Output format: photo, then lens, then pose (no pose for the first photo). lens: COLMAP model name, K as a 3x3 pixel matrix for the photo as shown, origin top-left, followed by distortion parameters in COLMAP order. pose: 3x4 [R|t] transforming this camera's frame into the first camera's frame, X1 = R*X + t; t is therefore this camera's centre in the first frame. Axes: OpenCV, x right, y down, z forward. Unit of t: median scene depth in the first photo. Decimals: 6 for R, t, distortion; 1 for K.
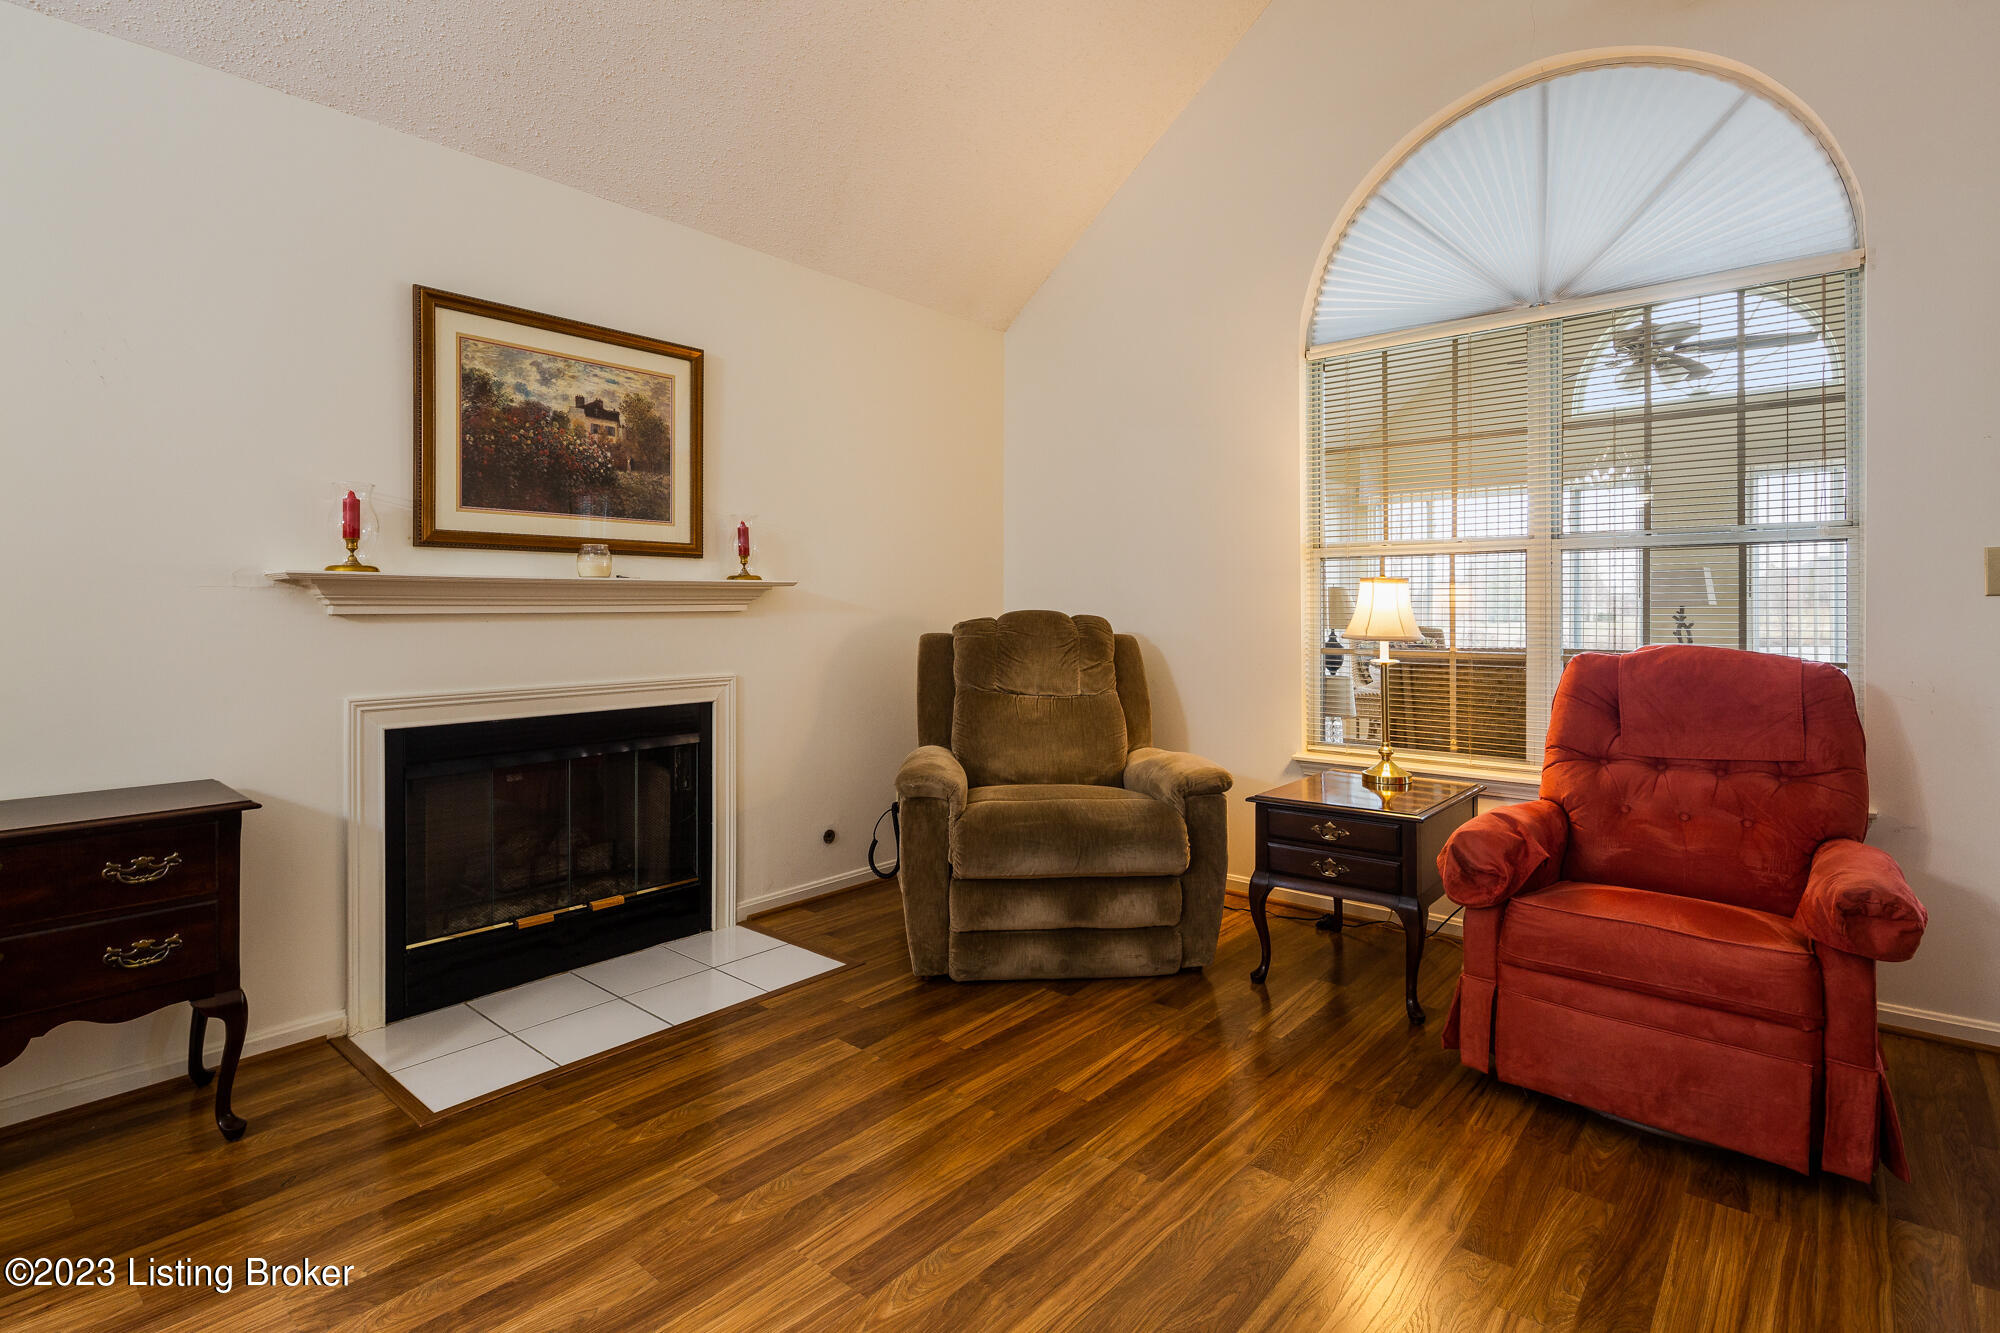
lens RADIAL K [[983.1, 0, 1002.8], [0, 983.1, 656.0], [0, 0, 1]] dist [-0.000428, 0.000504]
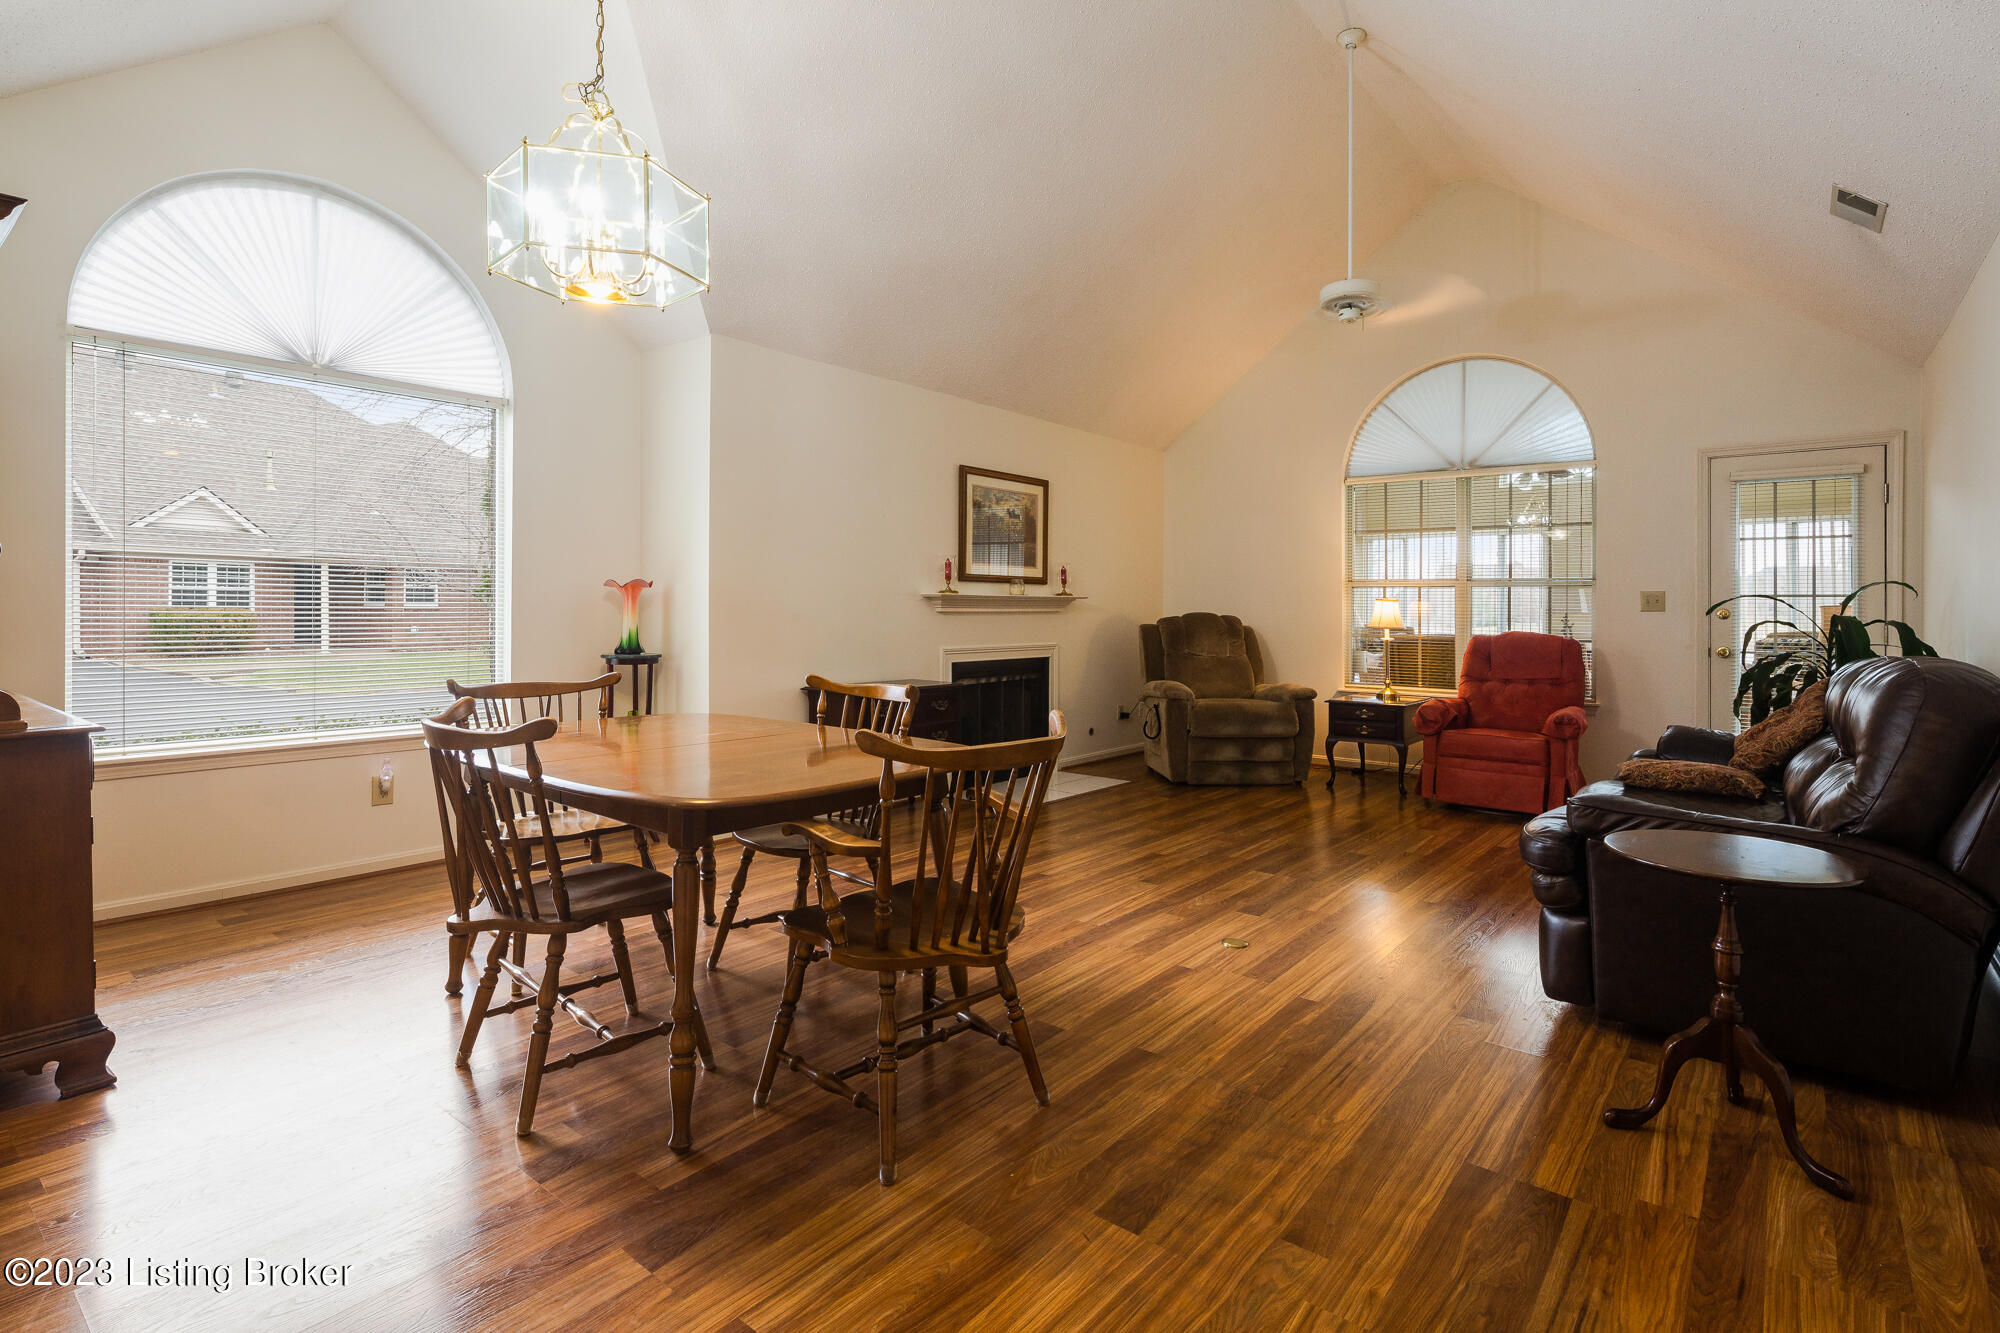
lens RADIAL K [[983.1, 0, 994.7], [0, 983.1, 642.6], [0, 0, 1]] dist [-0.000428, 0.000504]
pose [[0.999683, 0.010383, 0.022942, -0.505722], [-0.010079, 0.999861, -0.013295, 0.050115], [-0.023076, 0.013060, 0.999648, -1.097671]]
